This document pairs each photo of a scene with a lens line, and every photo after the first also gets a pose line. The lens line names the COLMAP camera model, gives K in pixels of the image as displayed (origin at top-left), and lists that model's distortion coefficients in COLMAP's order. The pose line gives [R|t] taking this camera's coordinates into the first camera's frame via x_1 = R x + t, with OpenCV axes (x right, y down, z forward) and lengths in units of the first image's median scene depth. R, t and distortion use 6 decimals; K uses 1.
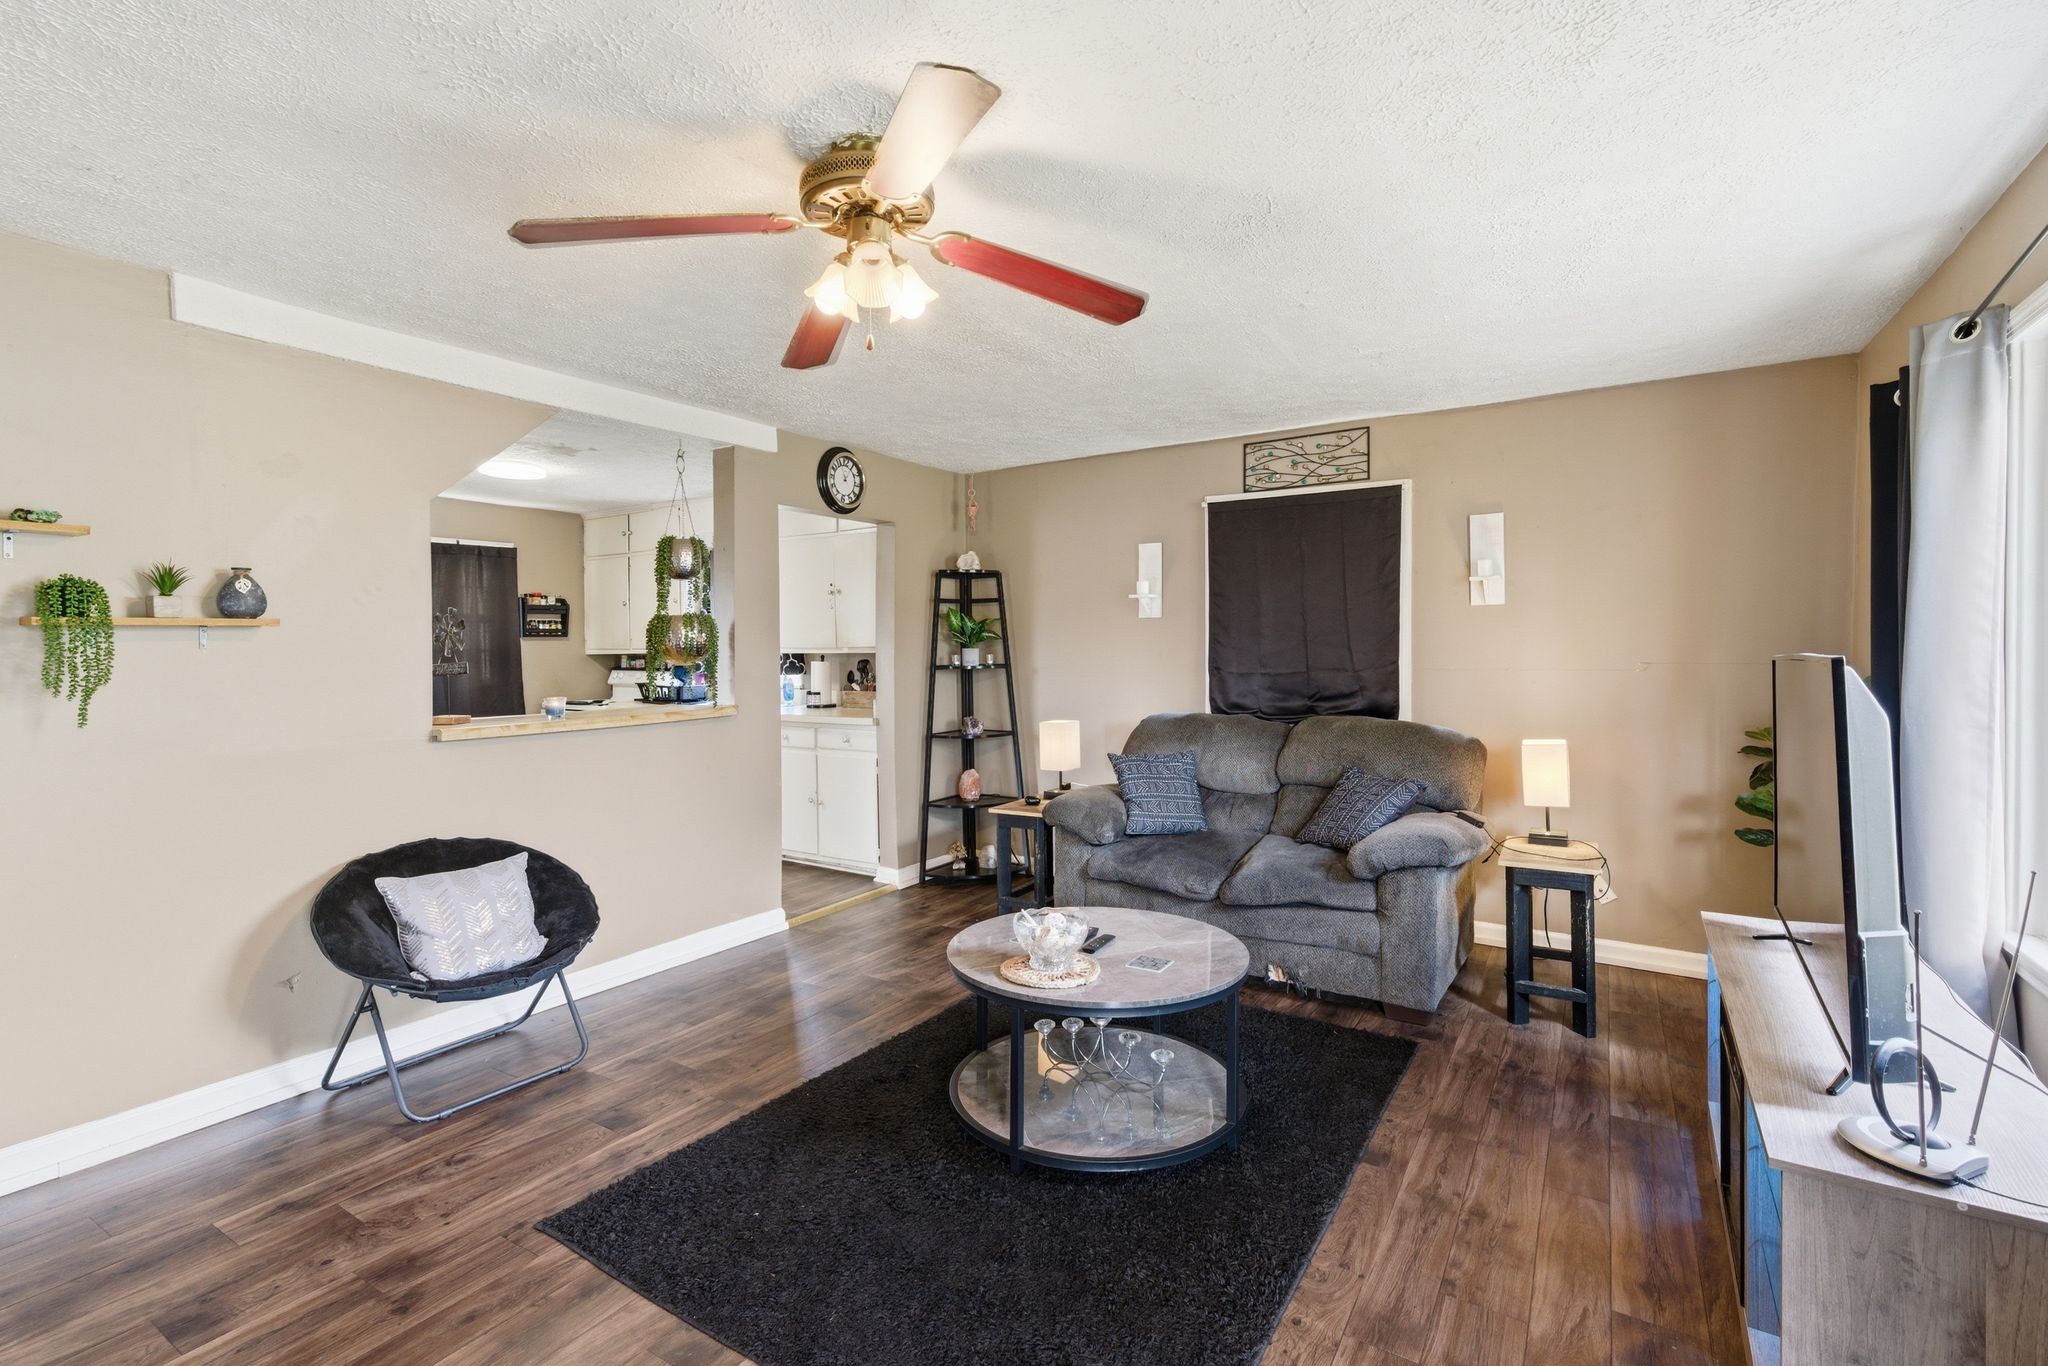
lens RADIAL K [[912.0, 0, 1033.5], [0, 912.0, 668.8], [0, 0, 1]] dist [0.000416, 0.000468]
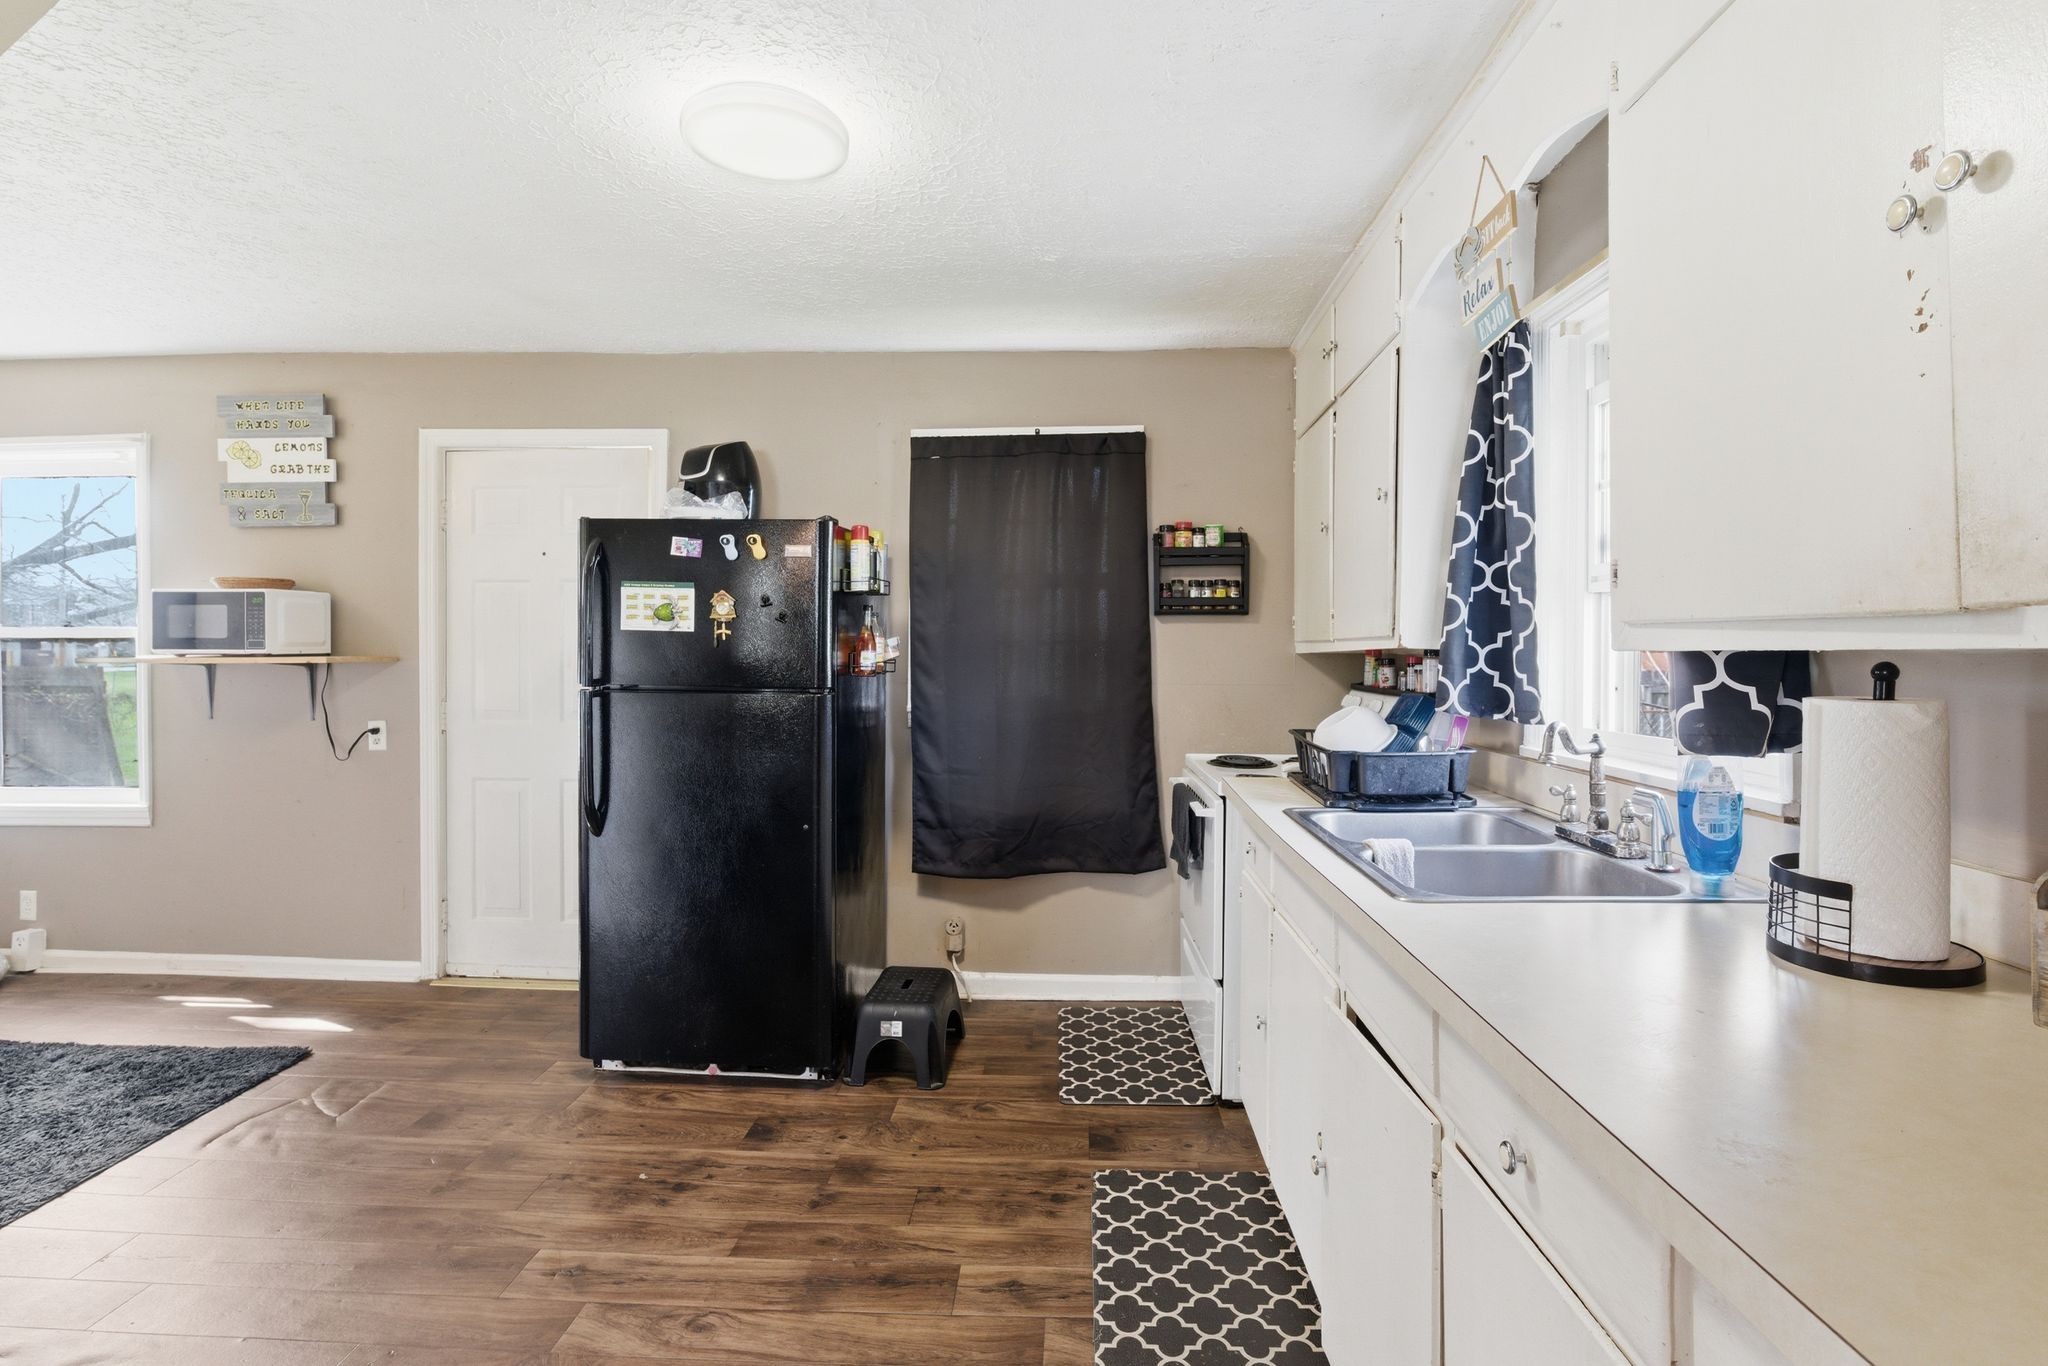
lens RADIAL K [[990.1, 0, 1030.4], [0, 990.1, 677.6], [0, 0, 1]] dist [-0.002987, 0.000929]
pose [[0.490341, 0.030917, -0.870982, -0.132605], [-0.028422, 0.999406, 0.019475, -0.010169], [0.871067, 0.015206, 0.490929, 0.686600]]
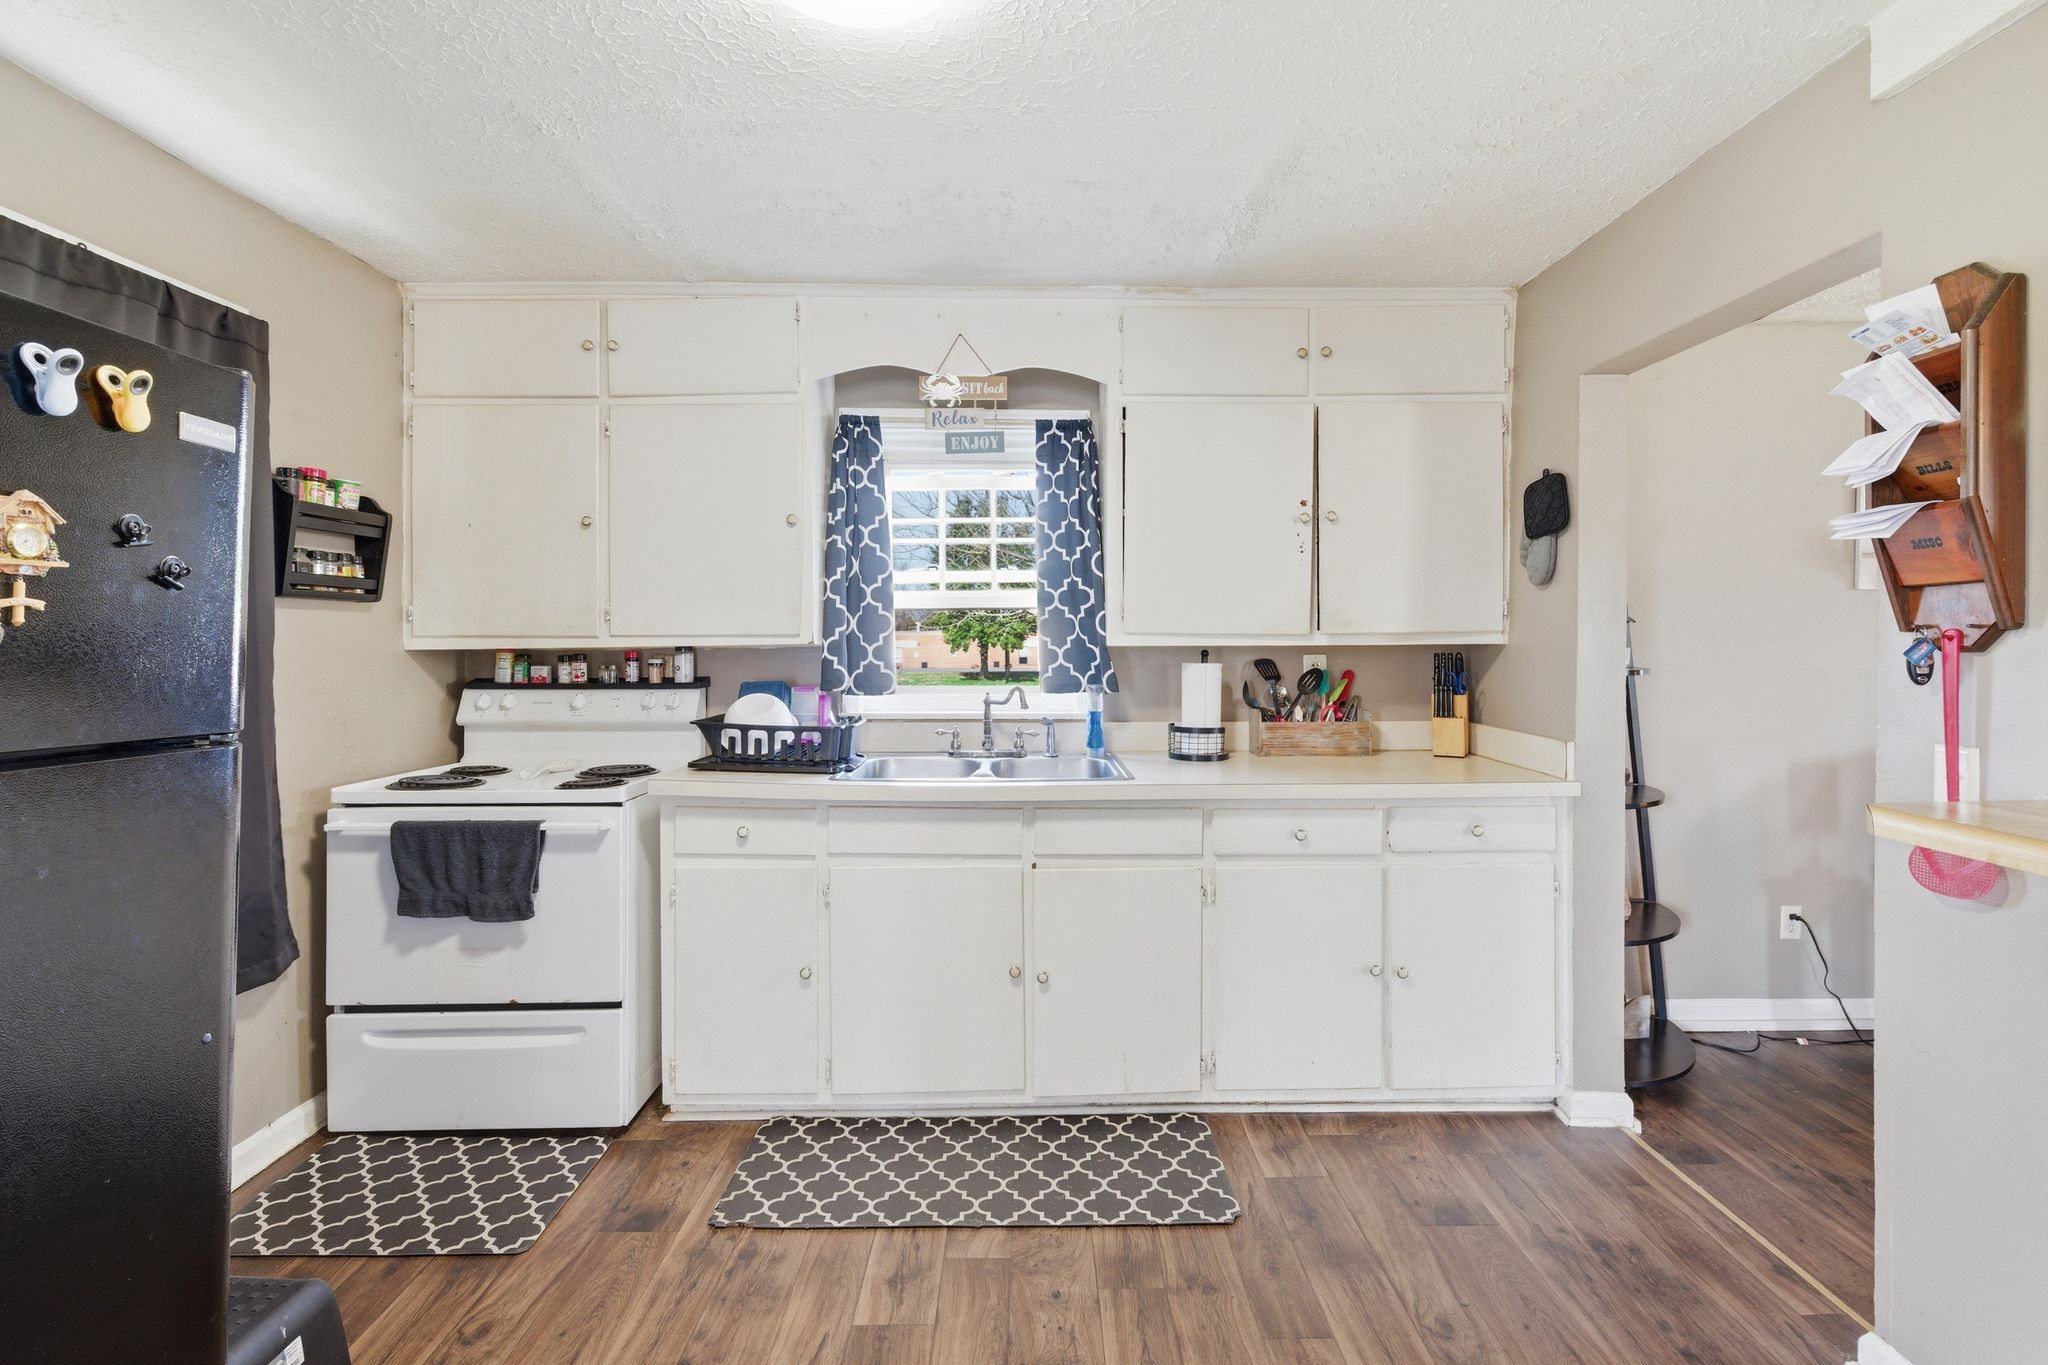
lens RADIAL K [[912.0, 0, 1031.4], [0, 912.0, 662.4], [0, 0, 1]] dist [0.000416, 0.000468]
pose [[0.842123, -0.006277, 0.539249, -0.509405], [0.010761, 0.999929, -0.005165, -0.005975], [-0.539178, 0.010152, 0.842131, 0.573101]]
